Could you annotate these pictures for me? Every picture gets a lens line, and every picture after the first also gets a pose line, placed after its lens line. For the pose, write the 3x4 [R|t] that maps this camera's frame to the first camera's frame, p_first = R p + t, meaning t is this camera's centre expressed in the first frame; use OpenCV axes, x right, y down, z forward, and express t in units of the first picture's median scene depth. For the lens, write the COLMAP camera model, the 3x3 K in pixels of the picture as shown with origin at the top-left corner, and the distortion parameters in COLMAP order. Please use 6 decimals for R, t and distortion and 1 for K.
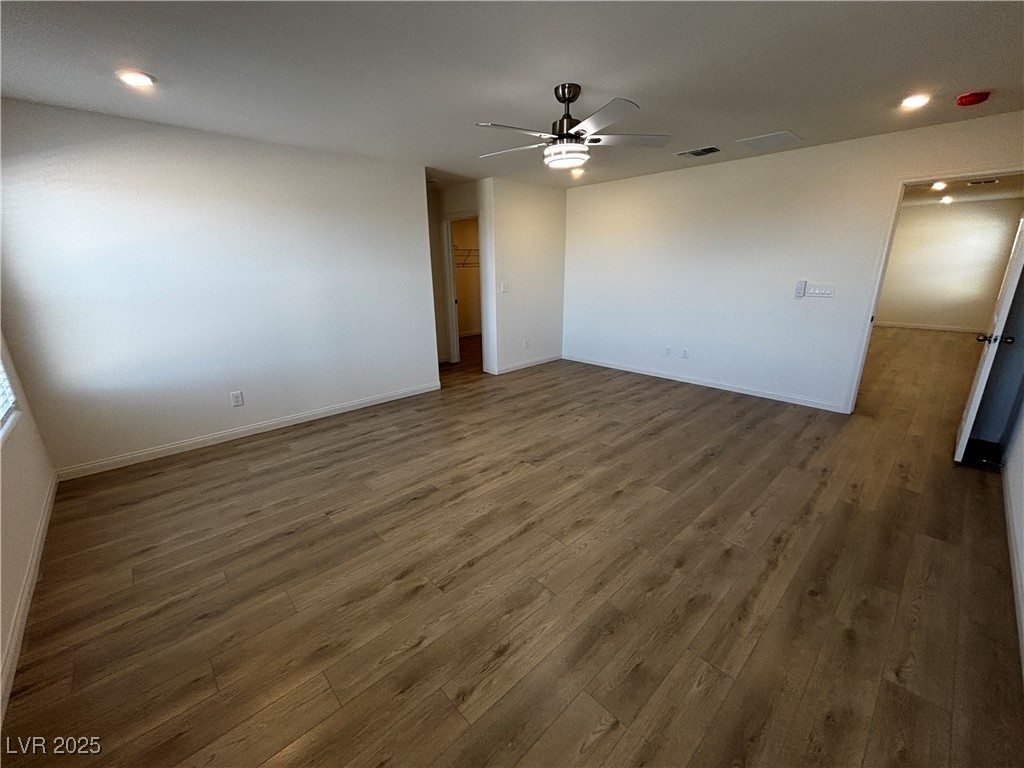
lens RADIAL K [[415.1, 0, 510.1], [0, 415.1, 382.3], [0, 0, 1]] dist [-0.001660, 0.000816]
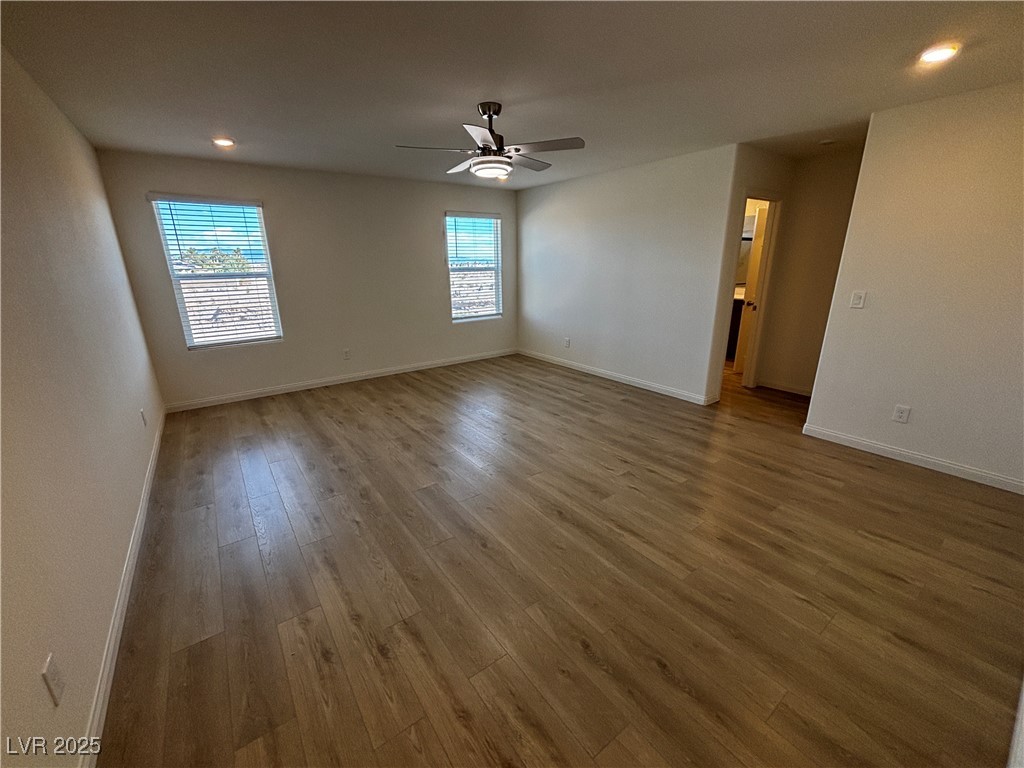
lens RADIAL K [[415.1, 0, 510.4], [0, 415.1, 384.5], [0, 0, 1]] dist [-0.001660, 0.000816]
pose [[-0.118714, 0.301714, -0.945979, 0.876777], [-0.264846, 0.908578, 0.323022, -0.253982], [0.956955, 0.288886, -0.027953, 0.815596]]
